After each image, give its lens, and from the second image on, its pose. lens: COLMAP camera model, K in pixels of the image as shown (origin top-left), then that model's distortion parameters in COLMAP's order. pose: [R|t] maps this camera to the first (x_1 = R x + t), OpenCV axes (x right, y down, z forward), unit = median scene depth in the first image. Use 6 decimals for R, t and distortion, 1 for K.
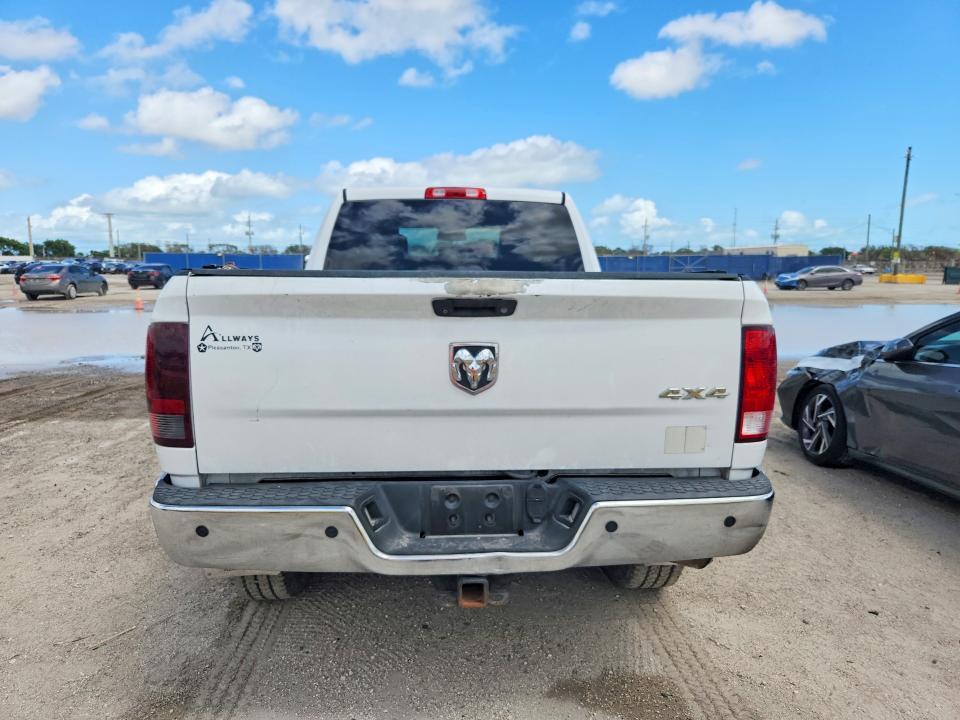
lens RADIAL K [[694.3, 0, 480.0], [0, 694.3, 360.0], [0, 0, 1]] dist [0.038906, 0.000003]
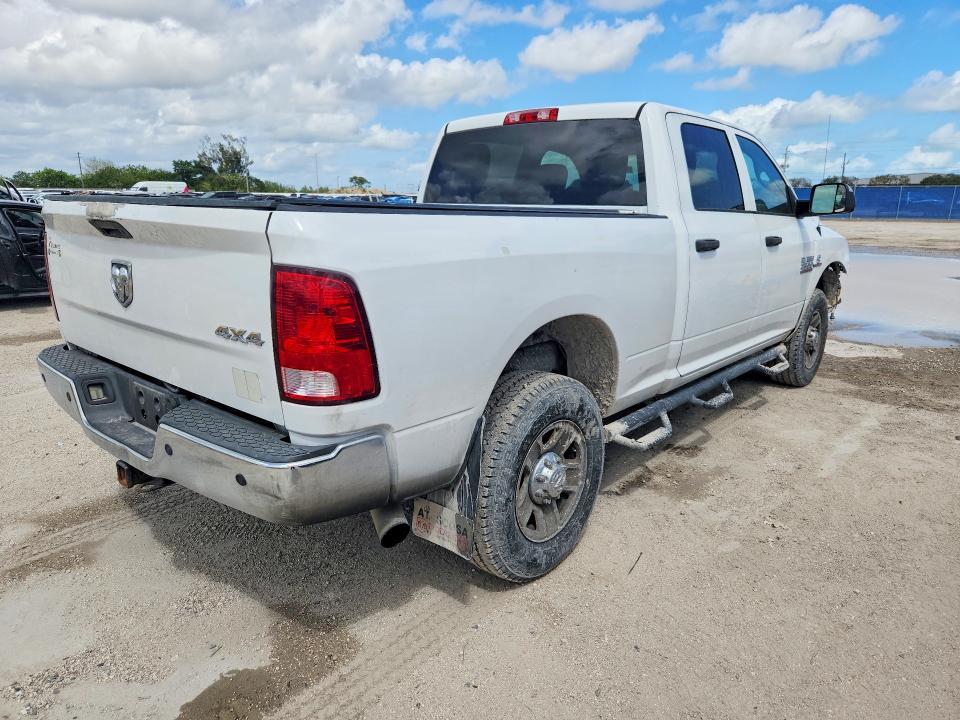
lens RADIAL K [[694.3, 0, 480.0], [0, 694.3, 360.0], [0, 0, 1]] dist [0.038906, 0.000003]
pose [[0.686701, 0.160468, -0.709008, 0.906851], [-0.097580, 0.986853, 0.128841, -0.052474], [0.720361, -0.019290, 0.693331, 0.452482]]
